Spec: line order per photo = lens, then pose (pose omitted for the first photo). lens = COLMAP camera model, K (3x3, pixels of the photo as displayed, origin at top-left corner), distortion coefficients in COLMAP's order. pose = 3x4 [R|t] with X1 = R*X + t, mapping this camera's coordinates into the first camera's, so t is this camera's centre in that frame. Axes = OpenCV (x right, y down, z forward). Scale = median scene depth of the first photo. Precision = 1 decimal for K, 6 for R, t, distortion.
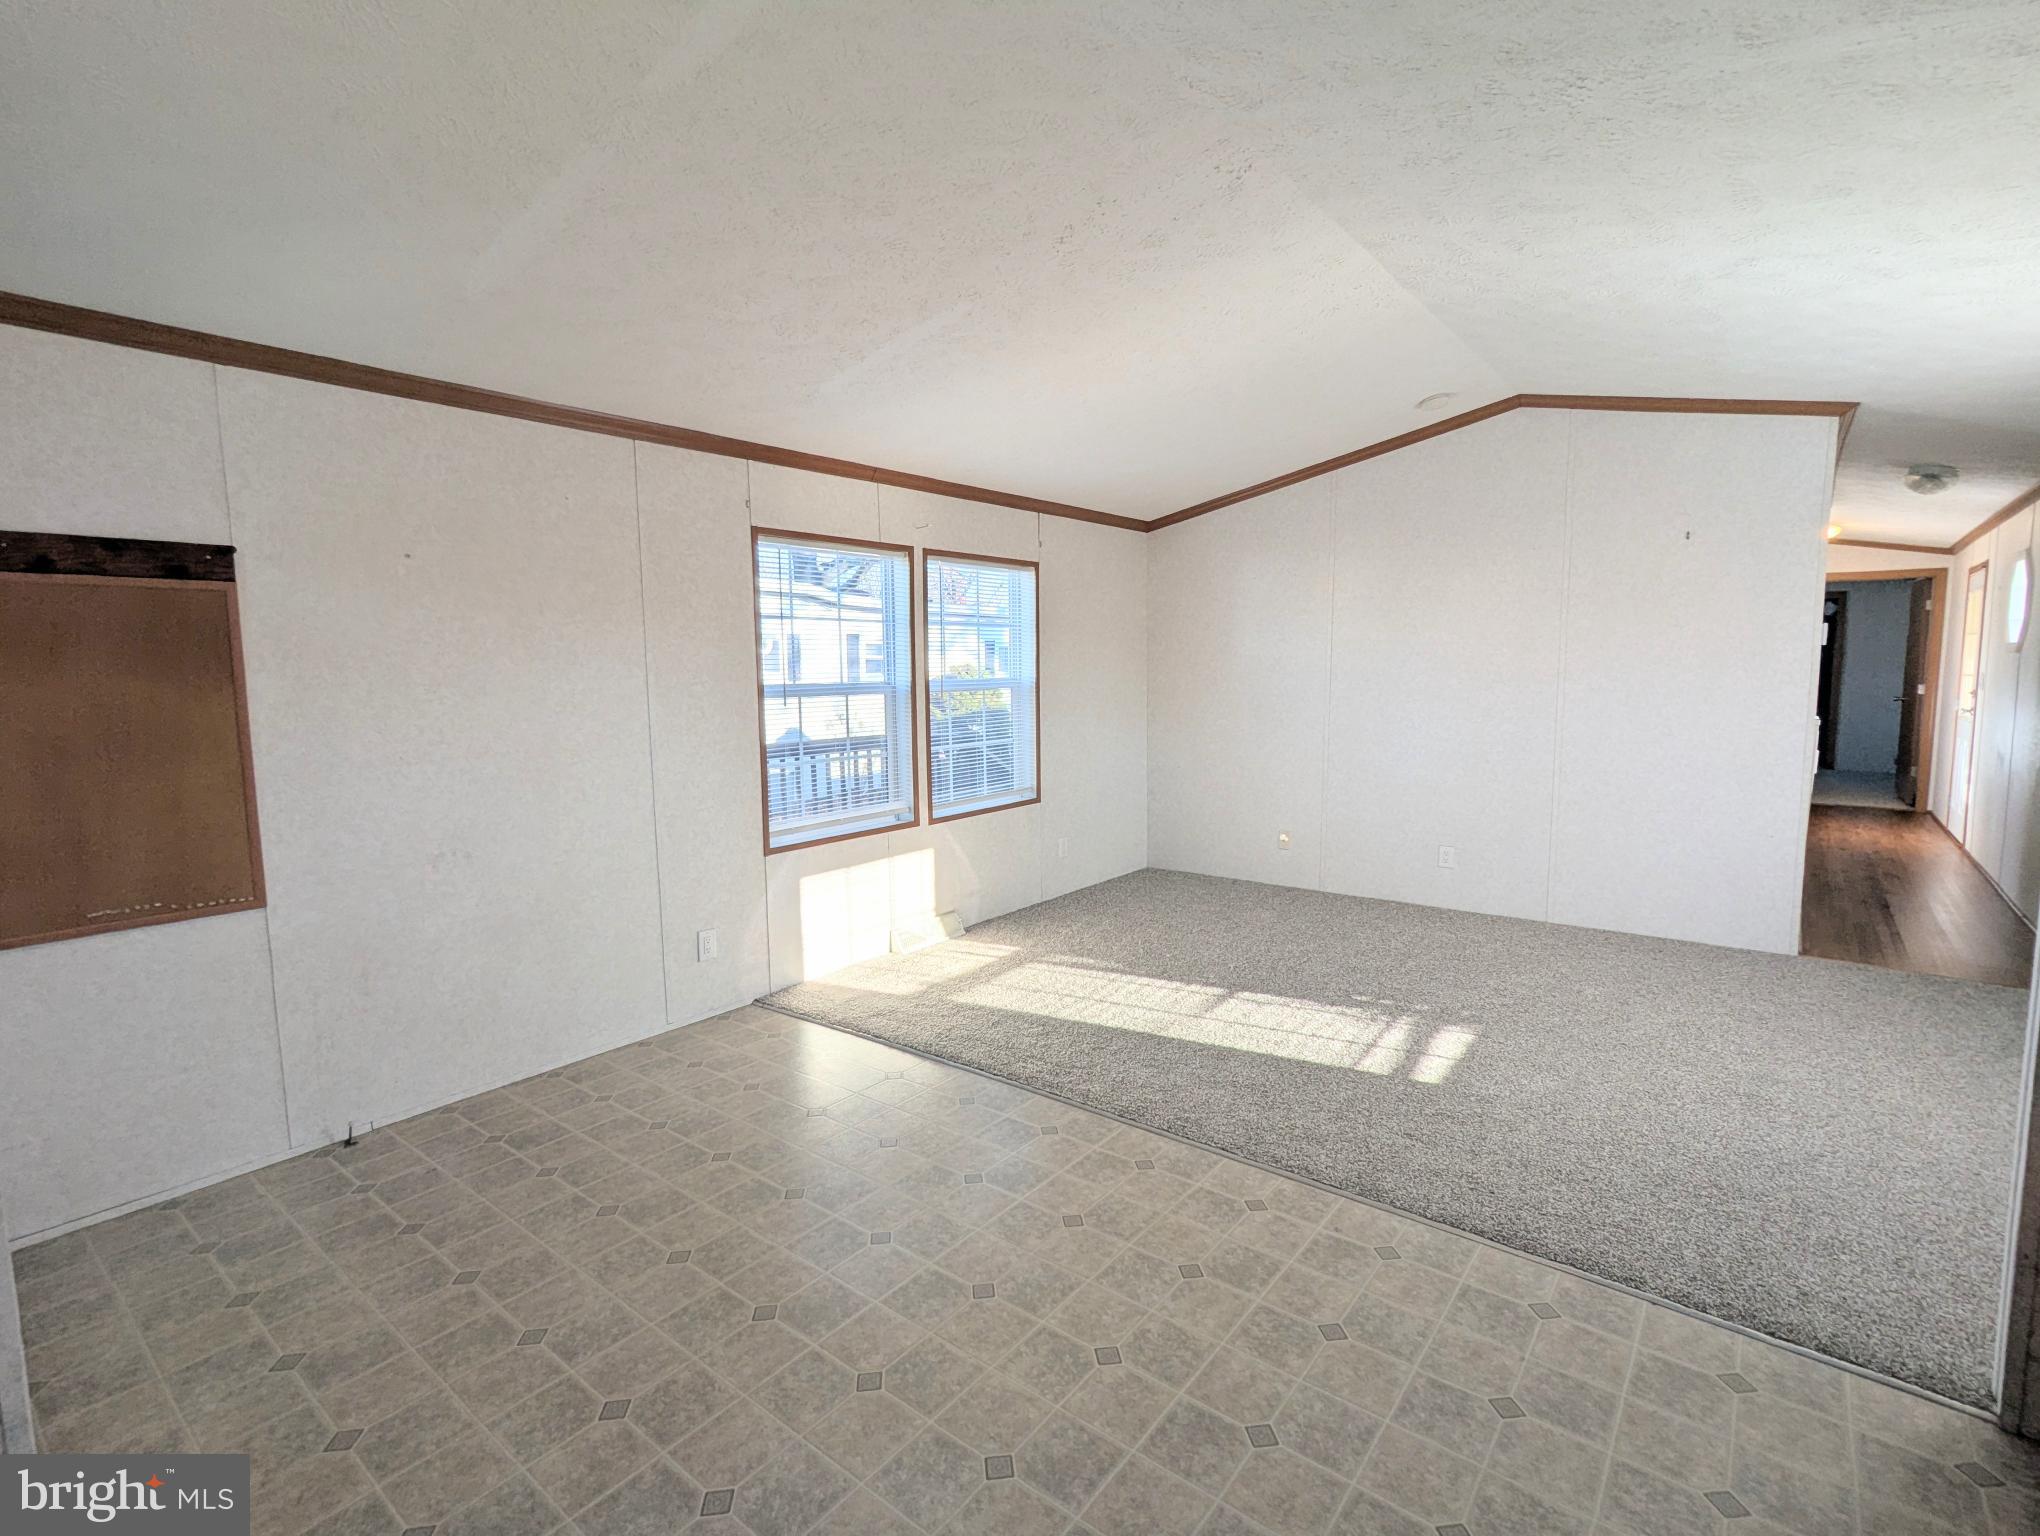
lens RADIAL K [[943.8, 0, 1055.2], [0, 943.8, 762.5], [0, 0, 1]] dist [0.002163, 0.000672]
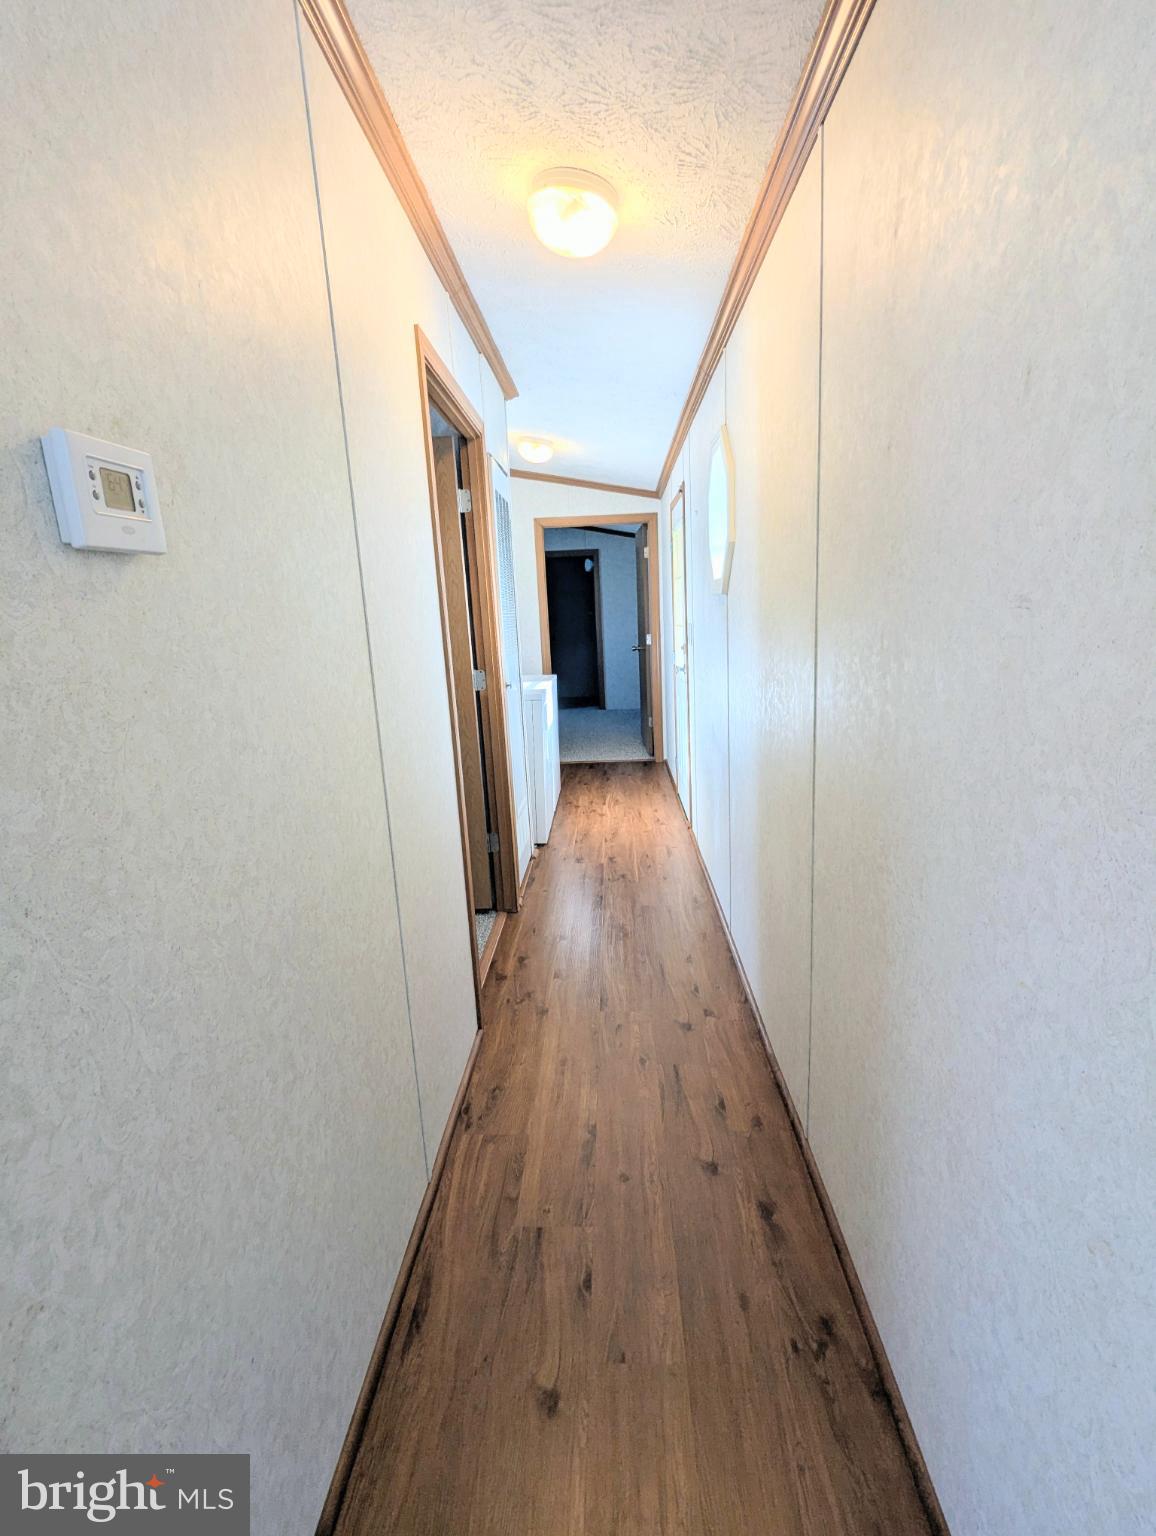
lens RADIAL K [[730.8, 0, 581.4], [0, 730.8, 766.2], [0, 0, 1]] dist [-0.001163, 0.000265]
pose [[0.811854, -0.151914, 0.563751, 0.421364], [0.100346, 0.987495, 0.121593, -0.048081], [-0.575173, -0.042146, 0.816946, 0.424484]]
